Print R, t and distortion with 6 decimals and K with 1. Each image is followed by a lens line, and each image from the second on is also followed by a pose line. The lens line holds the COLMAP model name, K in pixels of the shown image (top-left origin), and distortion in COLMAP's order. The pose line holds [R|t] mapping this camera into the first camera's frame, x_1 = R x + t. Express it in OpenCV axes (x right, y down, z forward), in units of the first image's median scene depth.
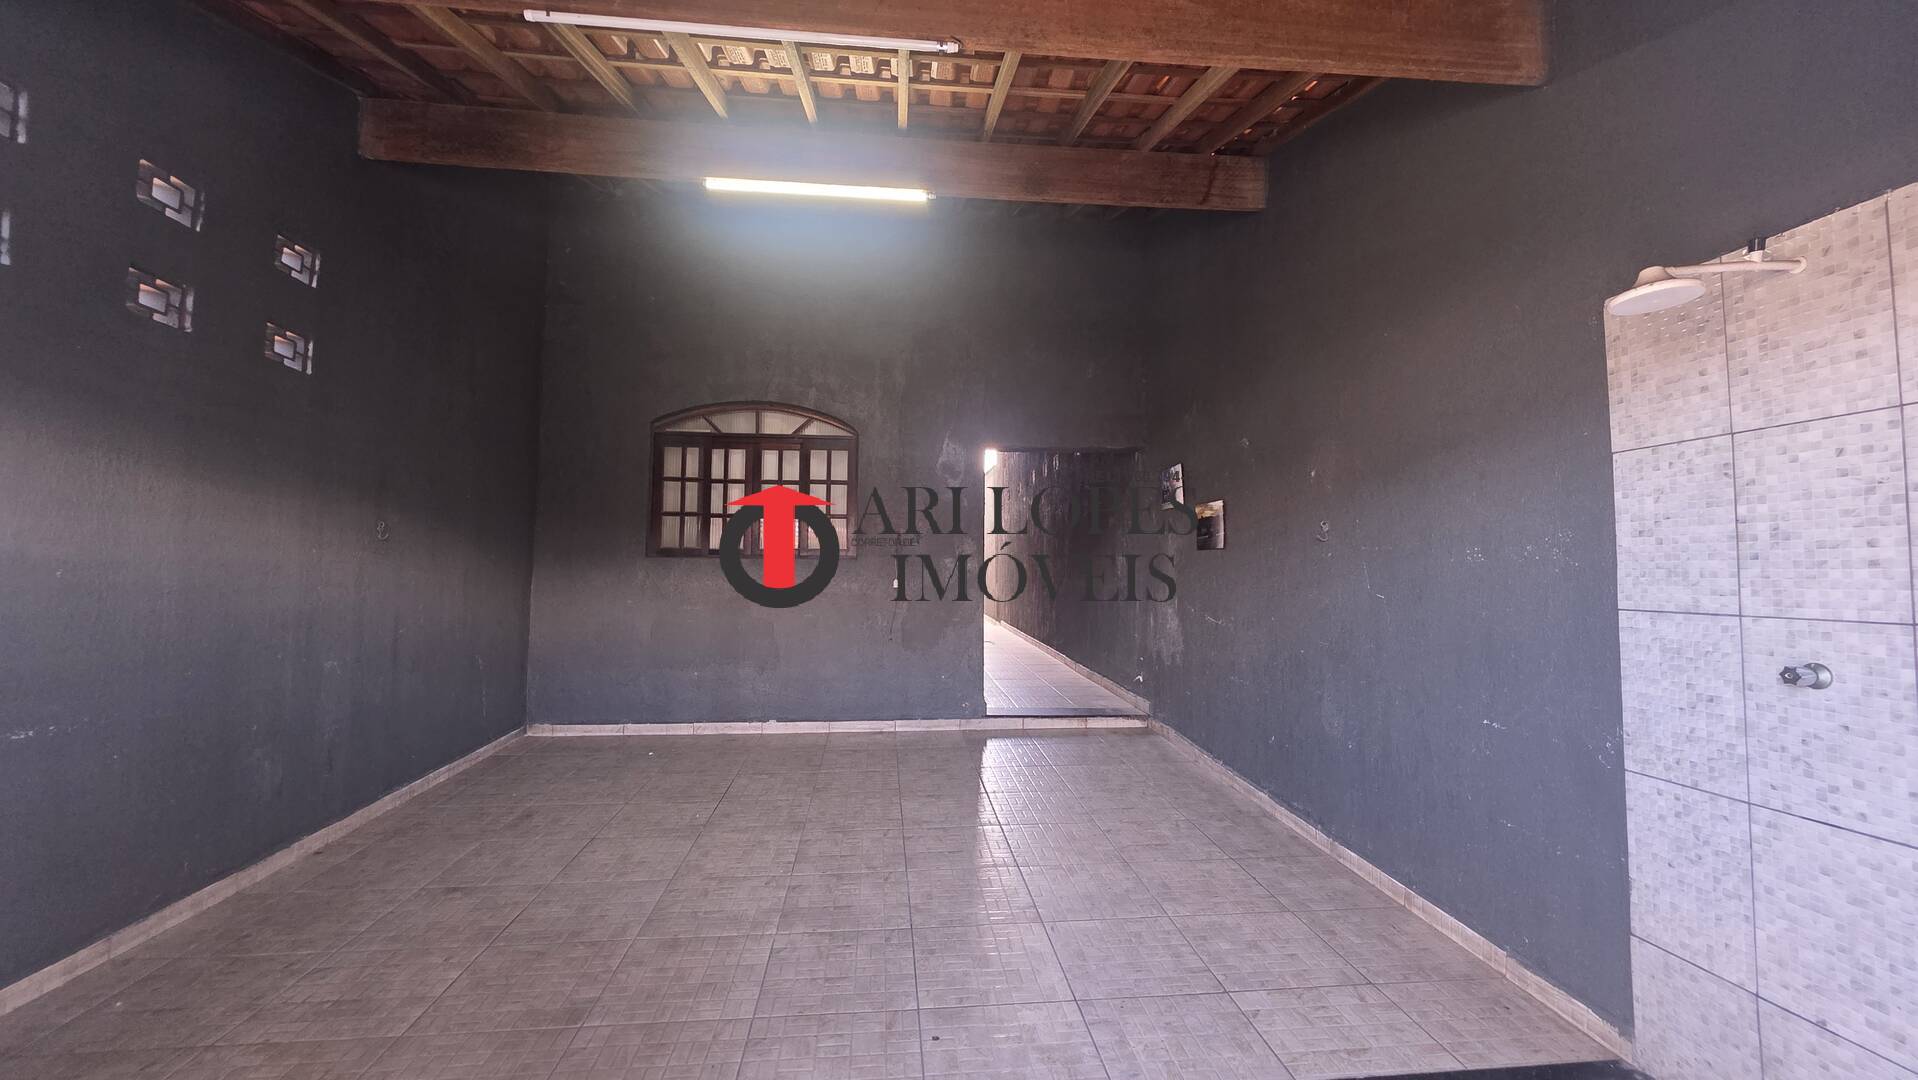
lens RADIAL K [[763.8, 0, 964.2], [0, 763.8, 534.4], [0, 0, 1]] dist [0.002791, -0.000175]
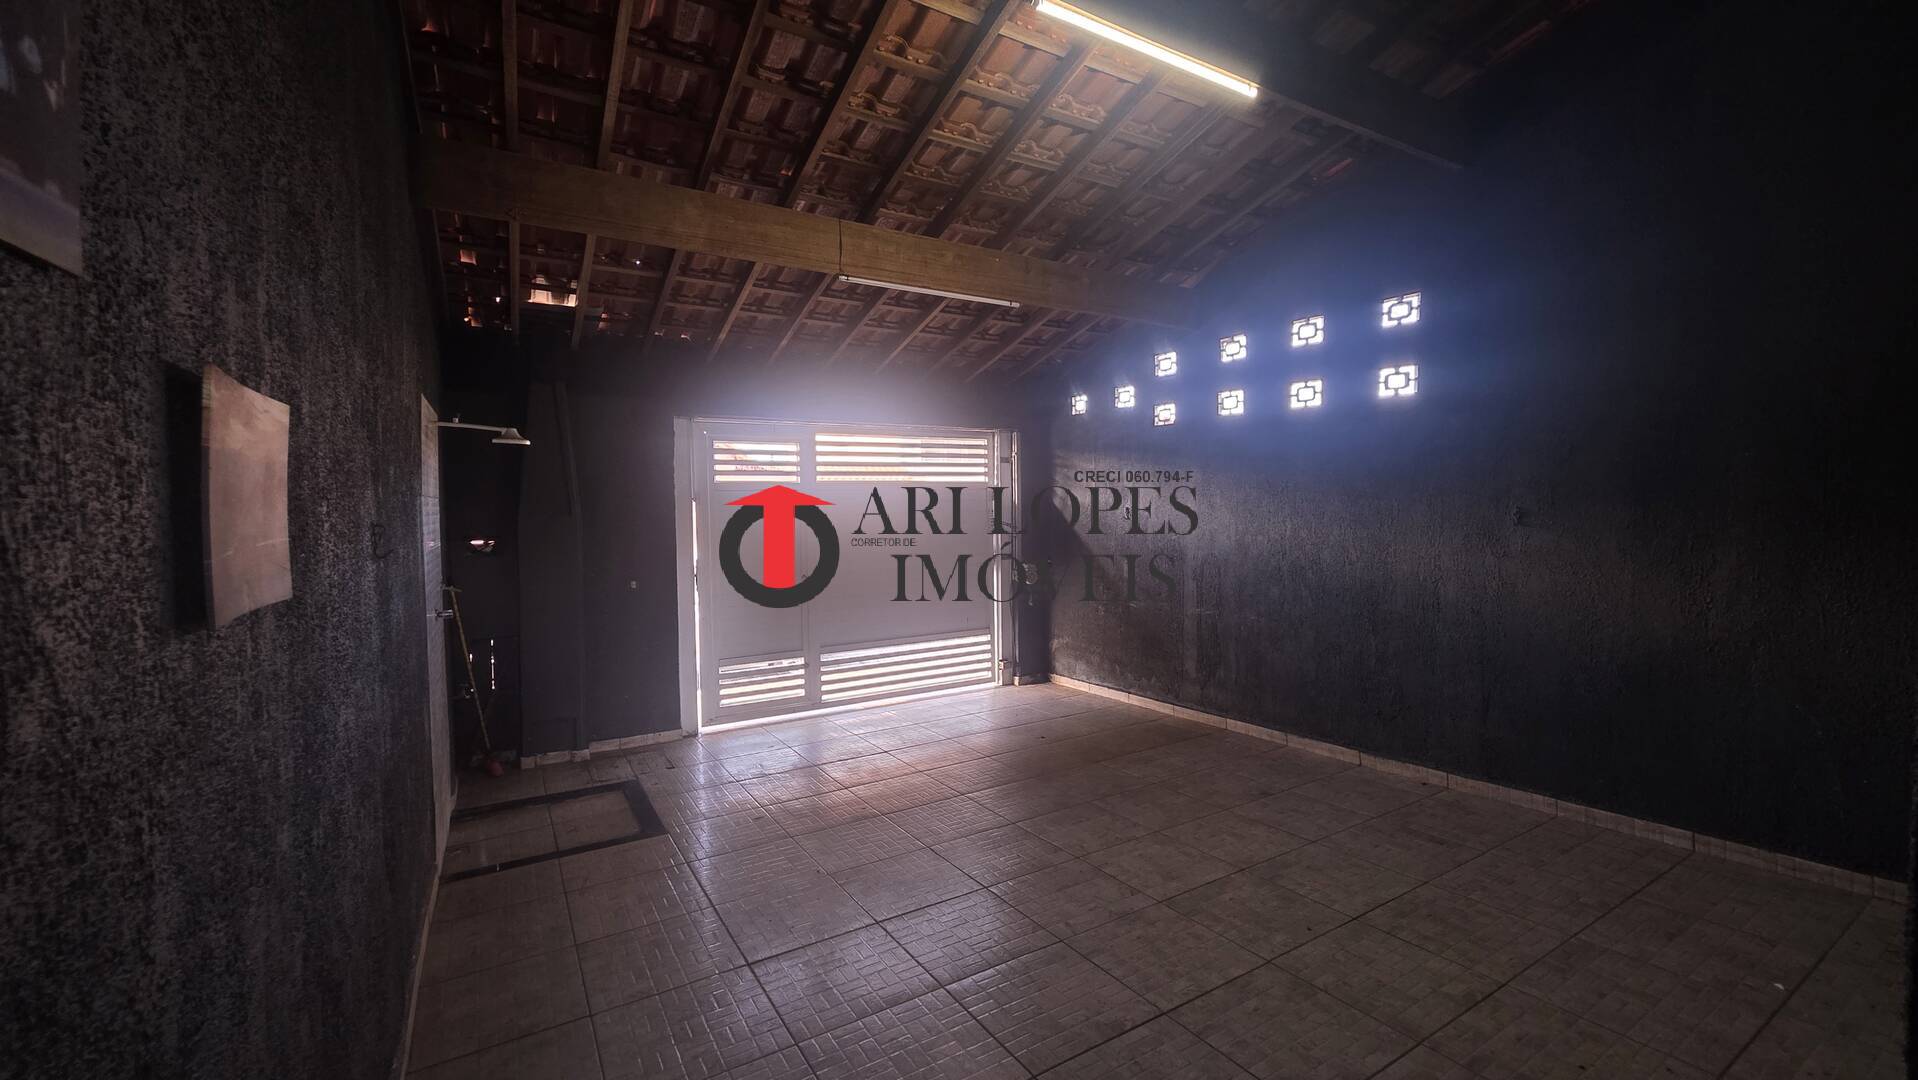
lens RADIAL K [[763.8, 0, 964.2], [0, 763.8, 534.4], [0, 0, 1]] dist [0.002791, -0.000175]
pose [[-0.903914, 0.019217, -0.427283, 0.311138], [0.024473, 0.999677, -0.006812, 0.008339], [0.427014, -0.016614, -0.904092, 1.675249]]
